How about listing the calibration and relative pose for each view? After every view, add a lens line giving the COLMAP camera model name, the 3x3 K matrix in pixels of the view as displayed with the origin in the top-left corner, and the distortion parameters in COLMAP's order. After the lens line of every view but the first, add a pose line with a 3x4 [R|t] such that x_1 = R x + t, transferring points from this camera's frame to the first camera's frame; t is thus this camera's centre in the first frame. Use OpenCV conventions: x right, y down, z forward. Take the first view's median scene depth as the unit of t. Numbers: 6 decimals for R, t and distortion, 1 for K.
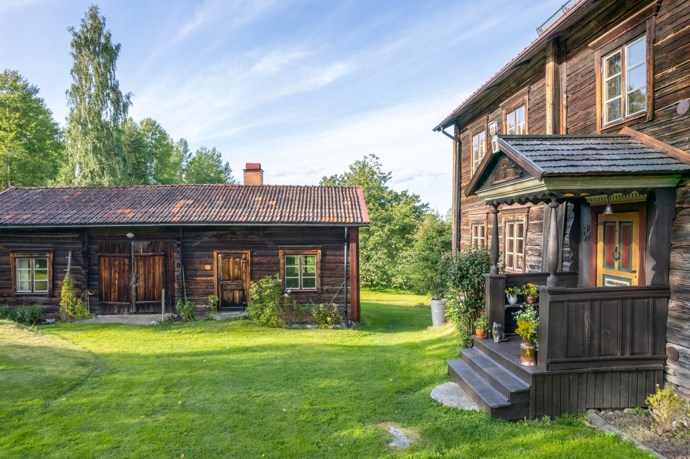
lens RADIAL K [[452.2, 0, 343.6], [0, 452.2, 230.8], [0, 0, 1]] dist [-0.021070, 0.008856]
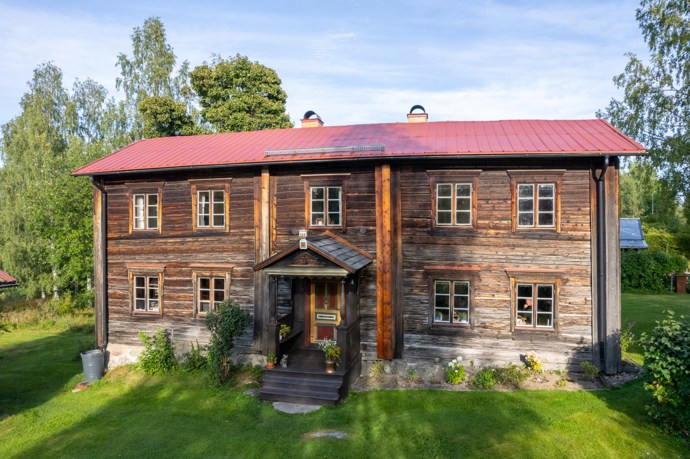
lens RADIAL K [[468.3, 0, 346.1], [0, 468.3, 232.3], [0, 0, 1]] dist [-0.002980, 0.005402]
pose [[0.282604, 0.008592, 0.959198, -0.588297], [-0.009504, 0.999936, -0.006157, -0.105290], [-0.959190, -0.007377, 0.282667, 0.184987]]
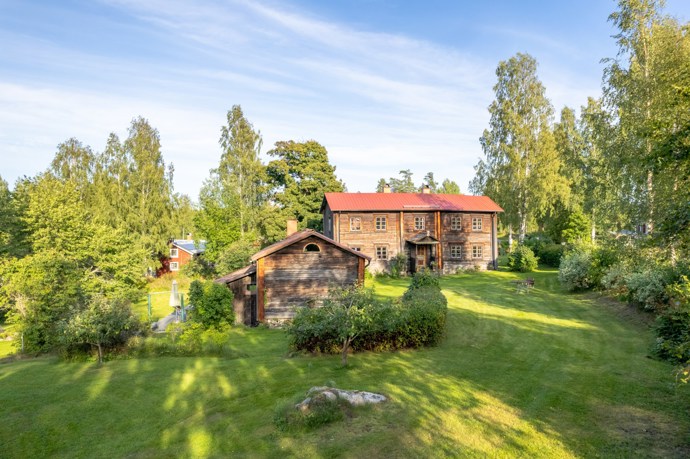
lens RADIAL K [[452.2, 0, 345.3], [0, 452.2, 227.9], [0, 0, 1]] dist [-0.021070, 0.008856]
pose [[-0.101054, 0.004258, 0.994872, -2.253686], [-0.006326, 0.999968, -0.004922, -0.115081], [-0.994861, -0.006791, -0.101023, 1.108342]]
